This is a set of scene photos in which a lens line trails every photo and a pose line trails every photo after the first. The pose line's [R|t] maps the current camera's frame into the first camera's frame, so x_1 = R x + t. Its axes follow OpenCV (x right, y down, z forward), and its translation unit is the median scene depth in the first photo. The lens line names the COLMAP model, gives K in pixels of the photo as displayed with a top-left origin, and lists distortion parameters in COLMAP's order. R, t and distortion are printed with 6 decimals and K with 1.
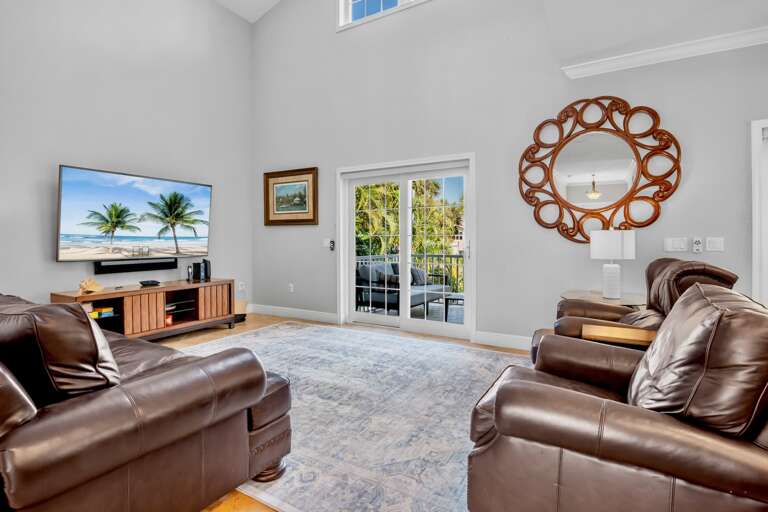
lens RADIAL K [[376.1, 0, 383.6], [0, 376.1, 241.4], [0, 0, 1]] dist [-0.013789, -0.002615]
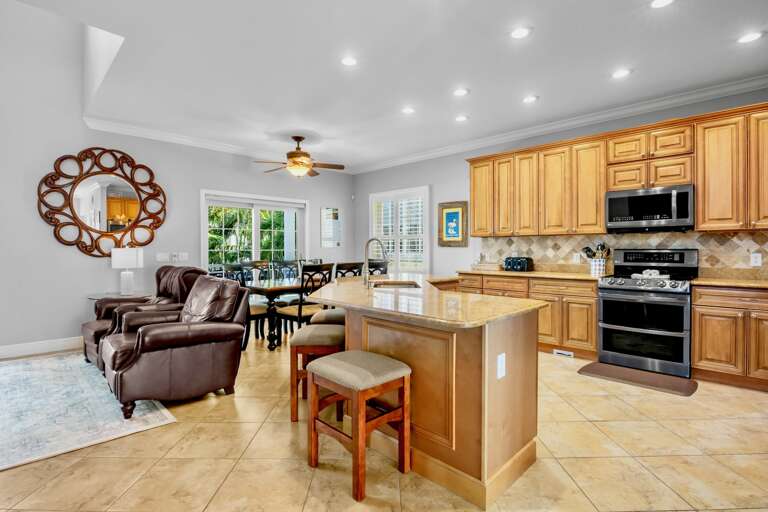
lens RADIAL K [[376.1, 0, 385.1], [0, 376.1, 253.1], [0, 0, 1]] dist [-0.013789, -0.002615]
pose [[0.254653, -0.009699, 0.966984, -0.466873], [0.000275, 0.999950, 0.009957, -0.022156], [-0.967032, -0.002270, 0.254643, -0.291933]]
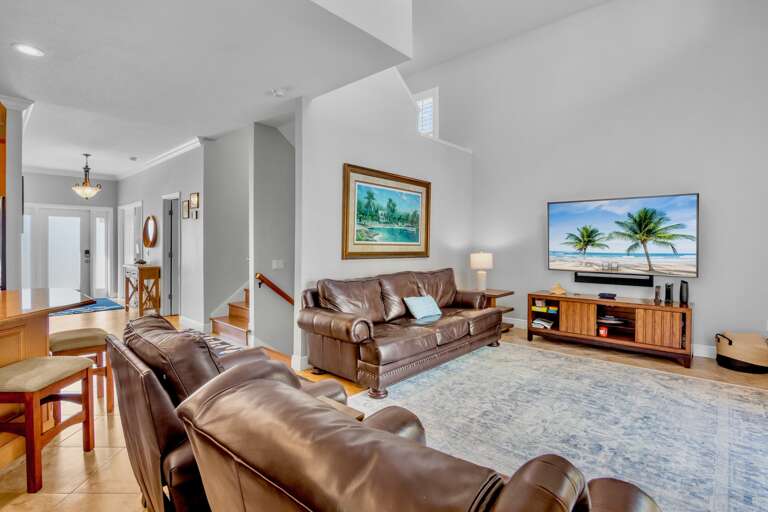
lens RADIAL K [[376.1, 0, 383.1], [0, 376.1, 244.7], [0, 0, 1]] dist [-0.013789, -0.002615]
pose [[-0.222820, 0.002258, -0.974857, 0.695389], [-0.003503, 0.999989, 0.003117, -0.046317], [0.974853, 0.004110, -0.222809, 0.700763]]
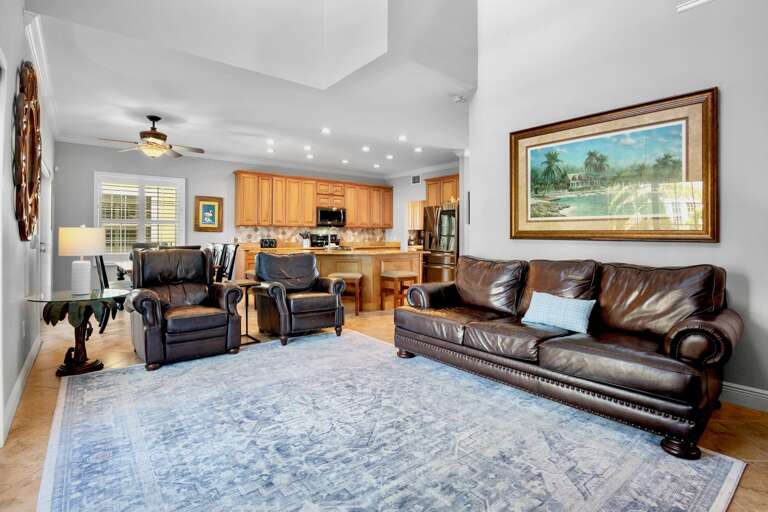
lens RADIAL K [[376.1, 0, 382.6], [0, 376.1, 236.5], [0, 0, 1]] dist [-0.013789, -0.002615]
pose [[-0.931297, 0.002067, 0.364254, -0.455848], [0.001310, 0.999996, -0.002326, -0.001652], [-0.364257, -0.001689, -0.931297, 1.433565]]
